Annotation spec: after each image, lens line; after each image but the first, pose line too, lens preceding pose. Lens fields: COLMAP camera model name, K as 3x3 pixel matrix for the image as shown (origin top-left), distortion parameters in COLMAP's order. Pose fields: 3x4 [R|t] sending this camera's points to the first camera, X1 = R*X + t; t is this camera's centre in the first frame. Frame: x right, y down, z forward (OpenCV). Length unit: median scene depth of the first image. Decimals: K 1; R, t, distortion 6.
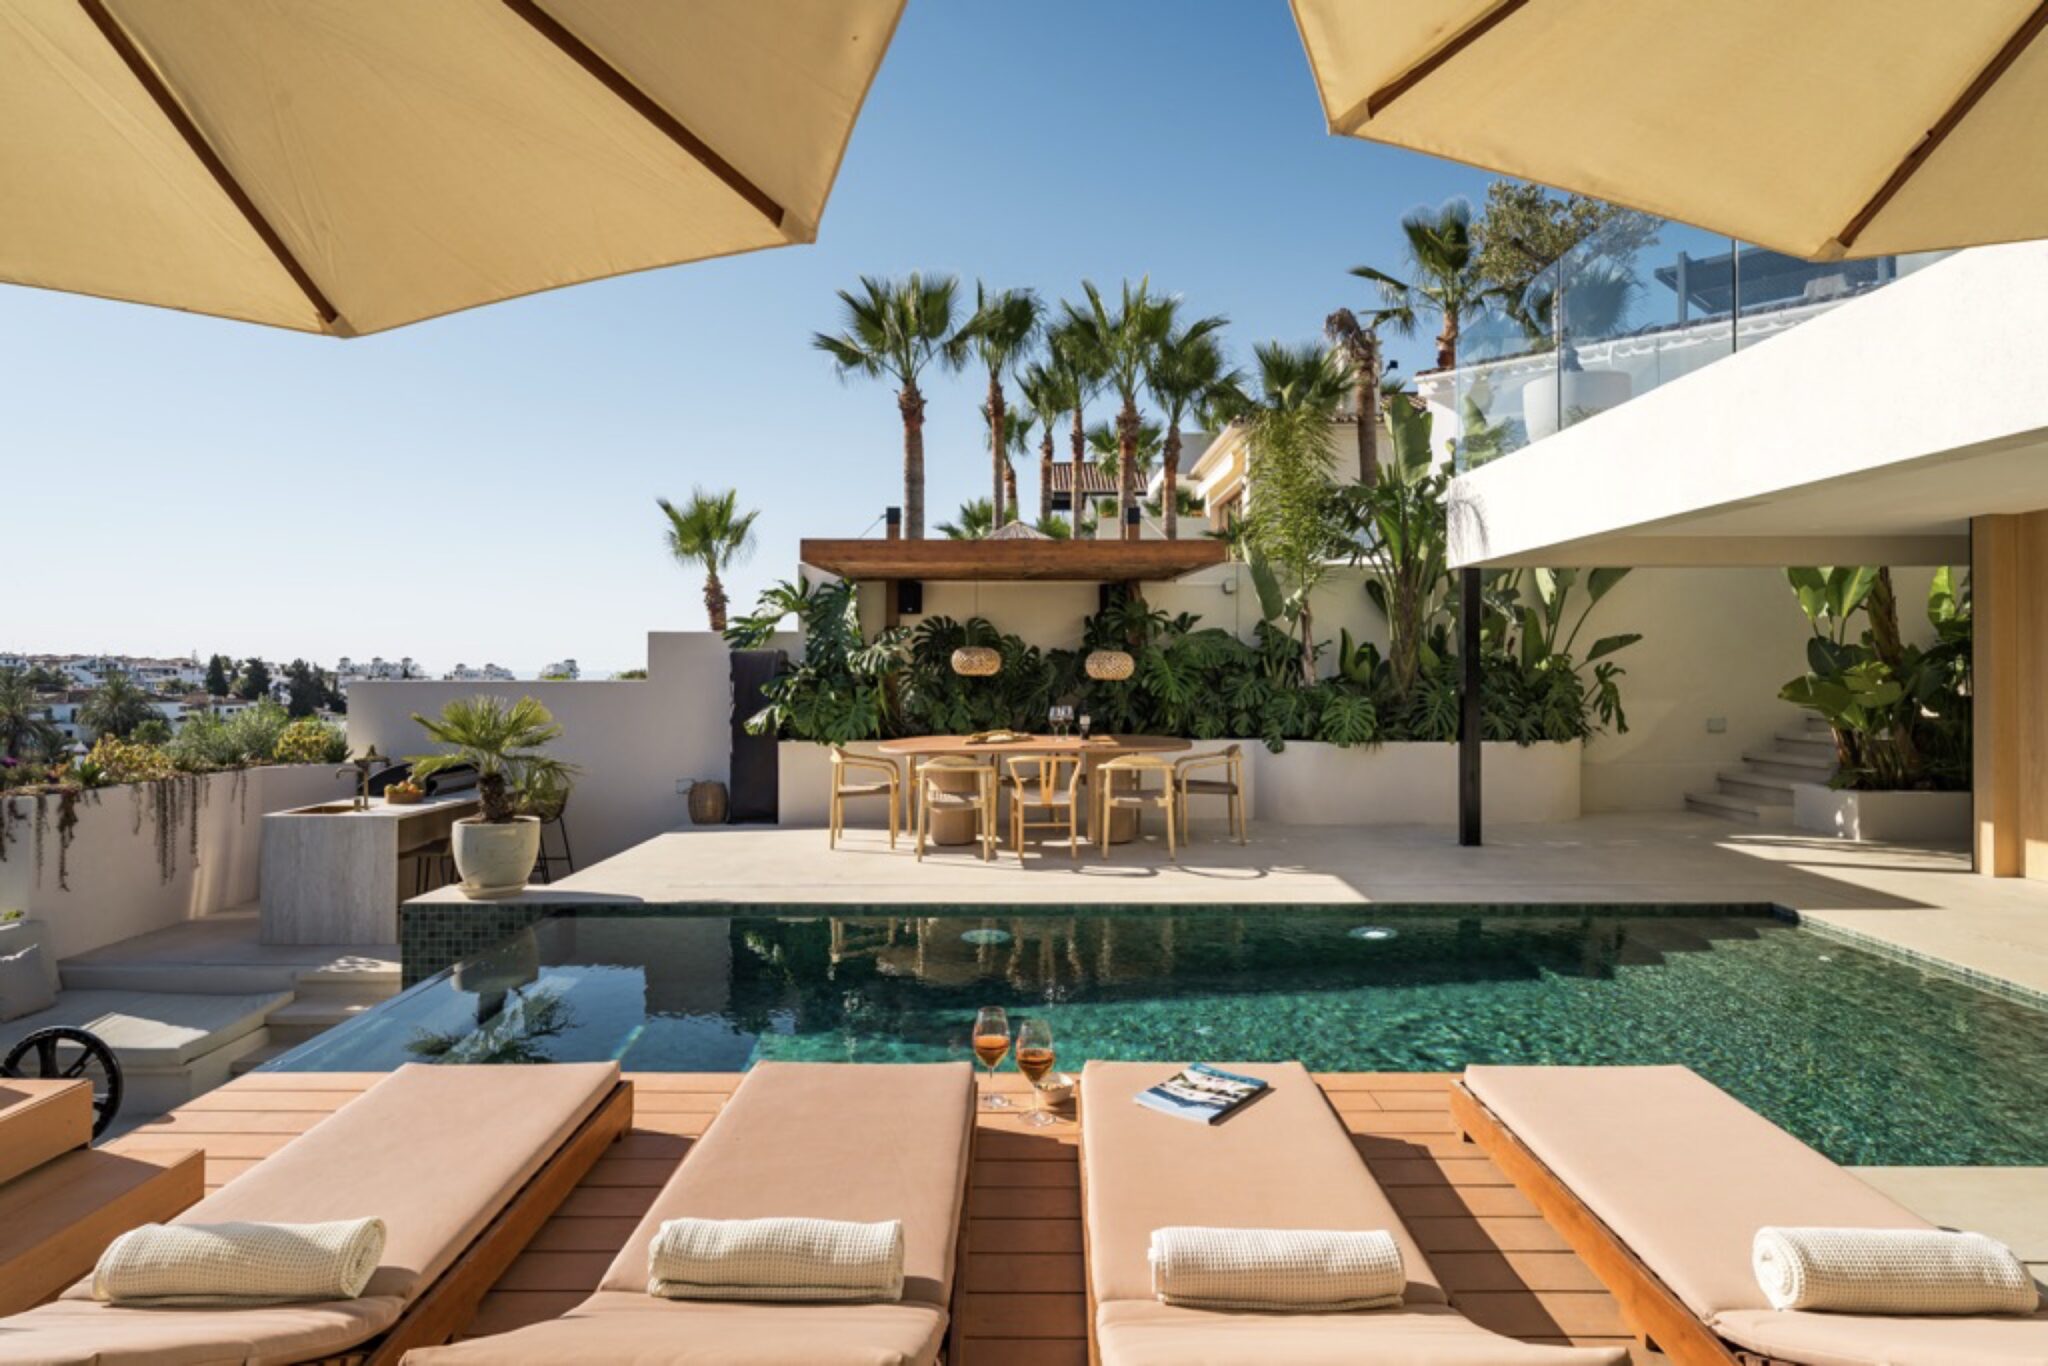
lens RADIAL K [[1194.5, 0, 1009.0], [0, 1194.5, 633.3], [0, 0, 1]] dist [-0.001728, 0.003159]
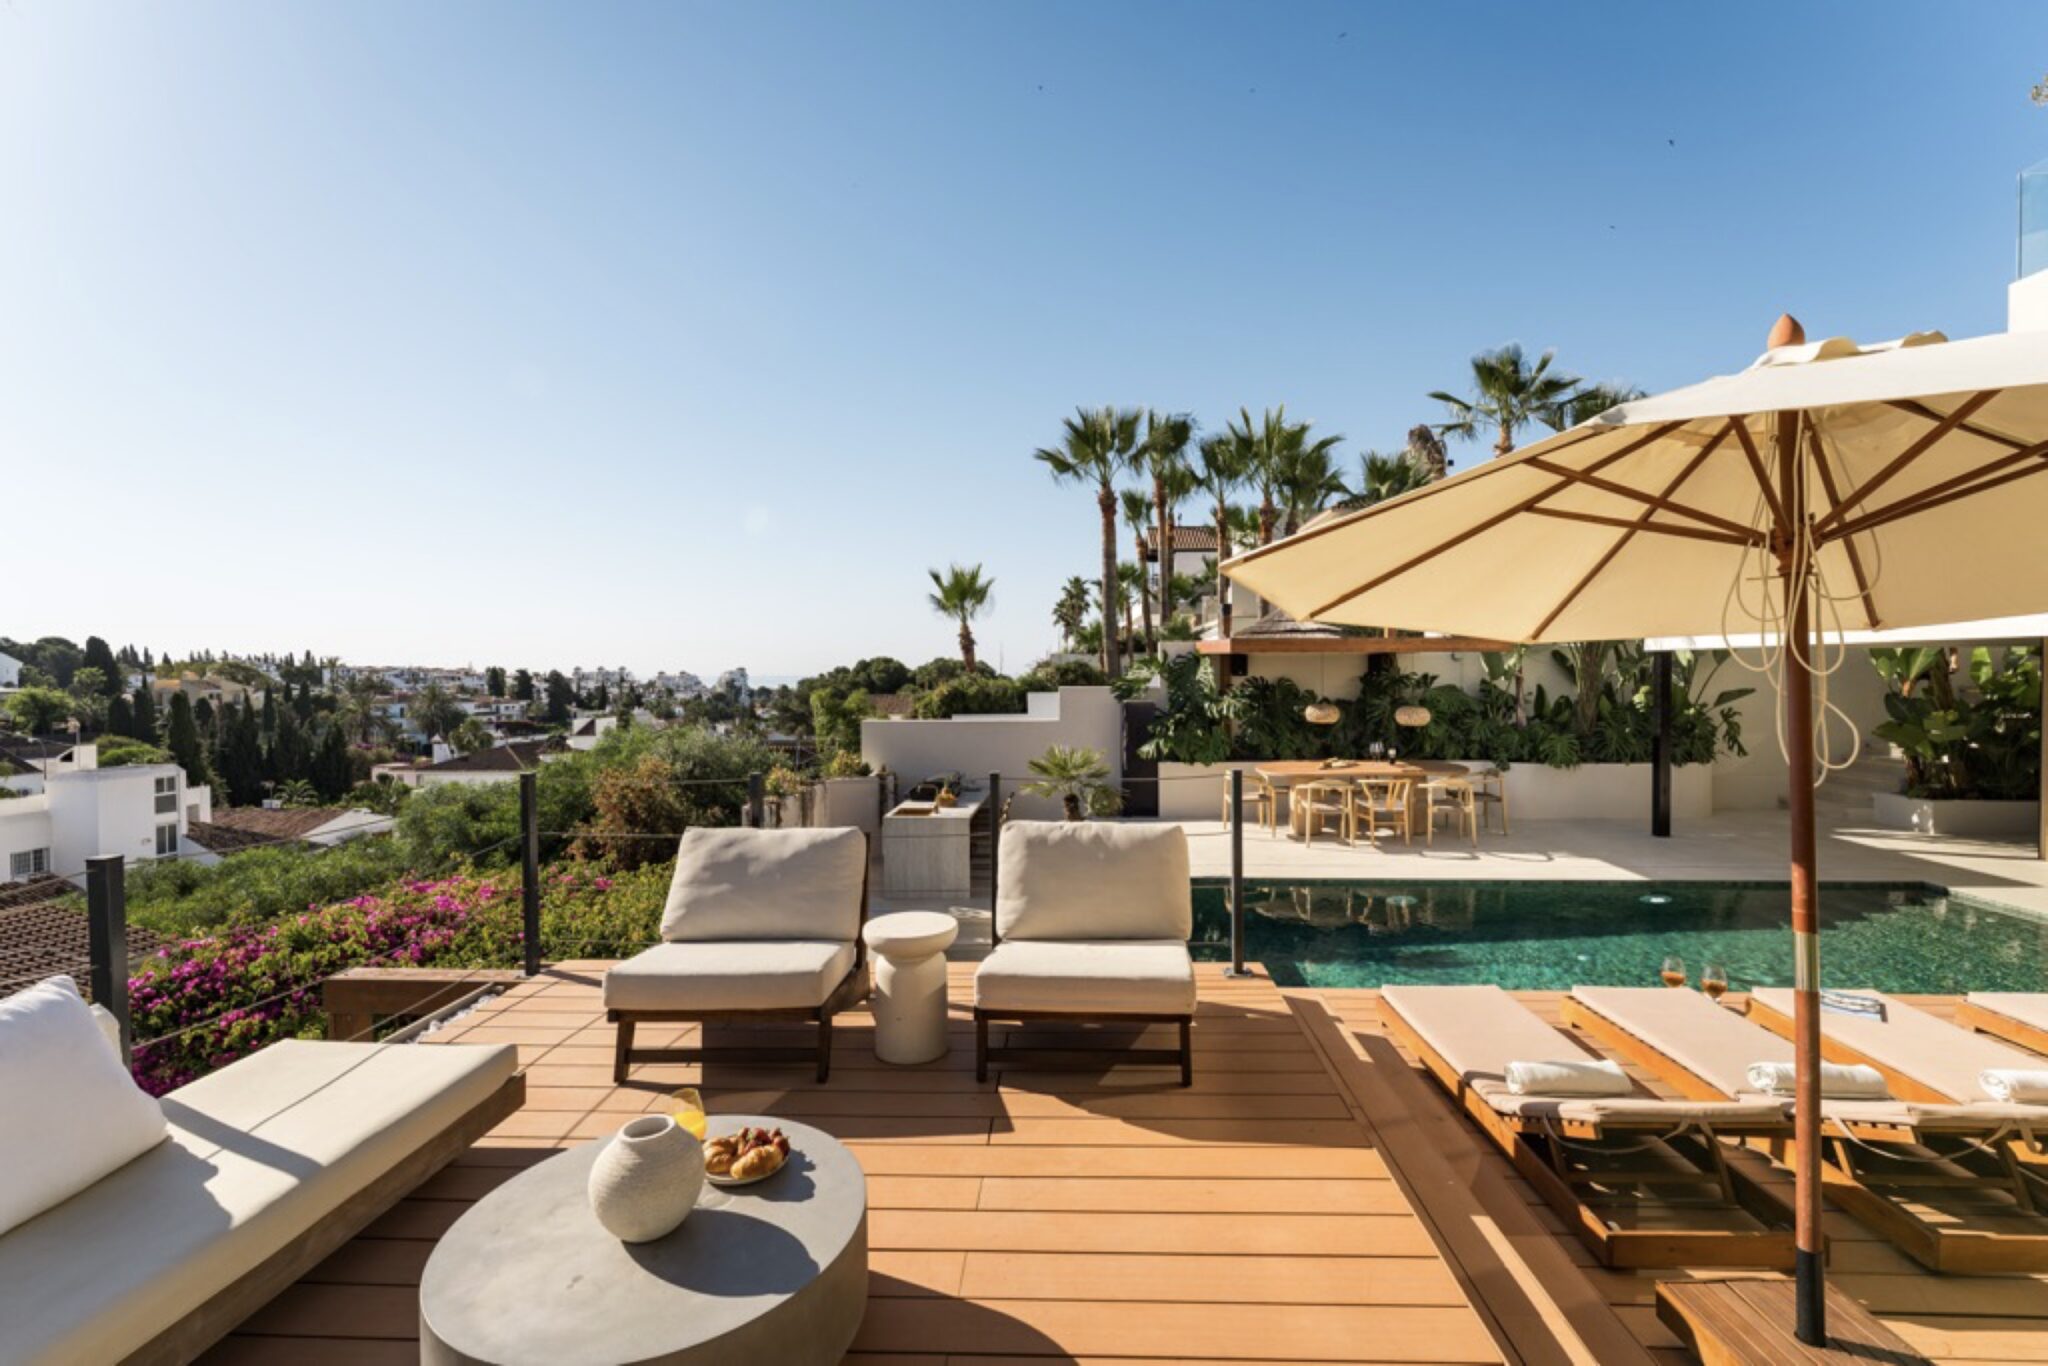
lens RADIAL K [[910.3, 0, 1012.8], [0, 910.3, 674.2], [0, 0, 1]] dist [0.000374, -0.001348]
pose [[0.998917, -0.004545, -0.046310, -0.316881], [0.006087, 0.999430, 0.033215, -0.058227], [0.046133, -0.033461, 0.998375, -0.143758]]
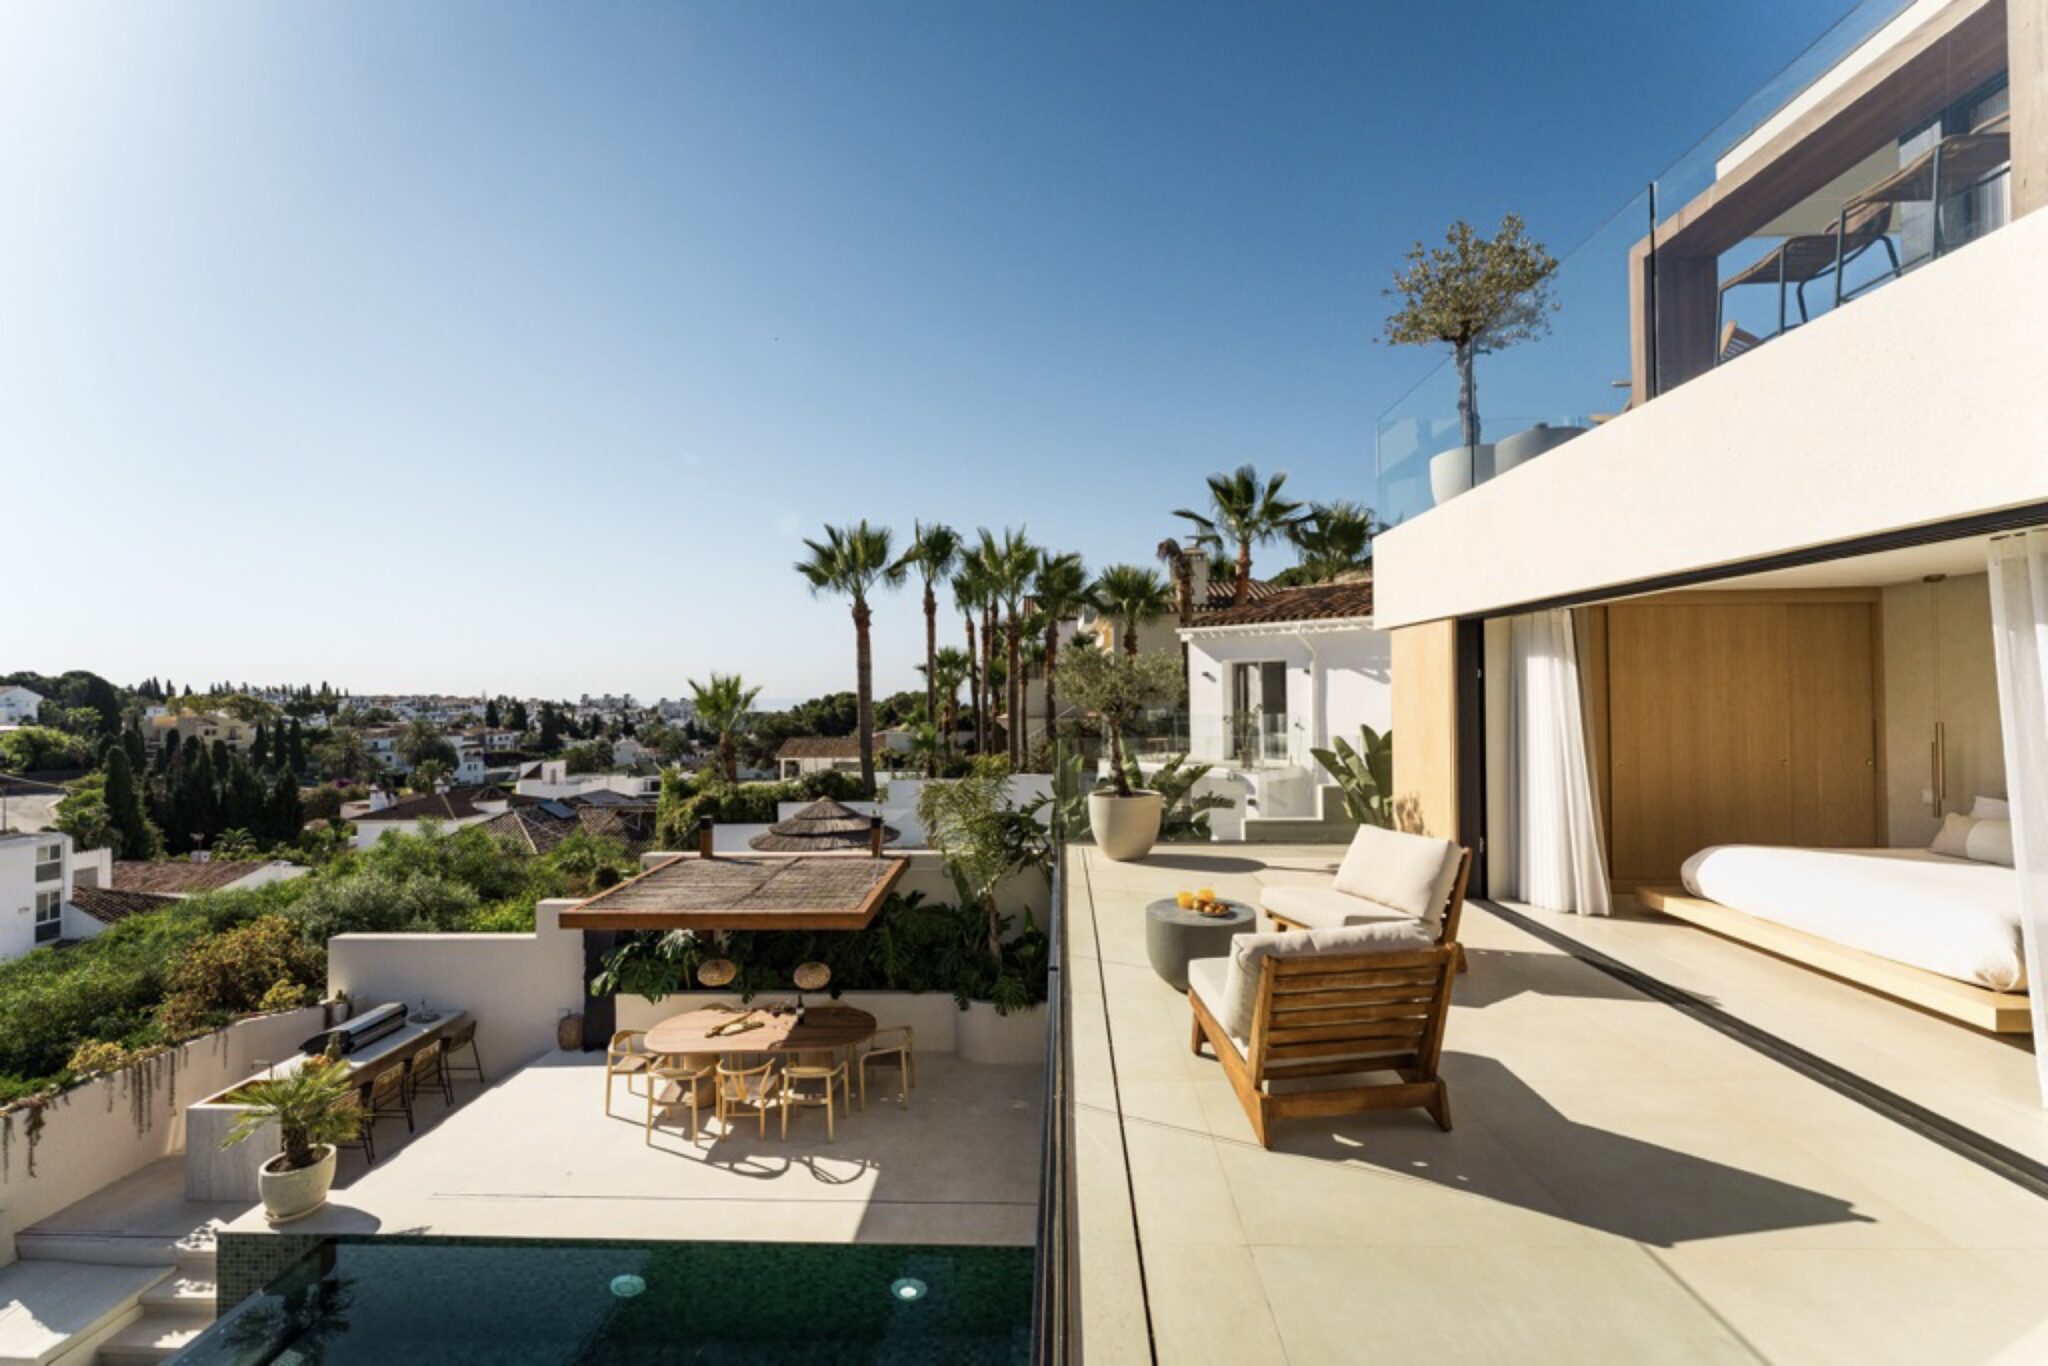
lens RADIAL K [[819.9, 0, 1030.3], [0, 819.9, 677.7], [0, 0, 1]] dist [-0.000671, 0.000020]
pose [[0.999720, -0.006503, -0.022734, 0.312781], [0.006909, 0.999817, 0.017827, -0.289867], [0.022614, -0.017979, 0.999583, 0.052716]]
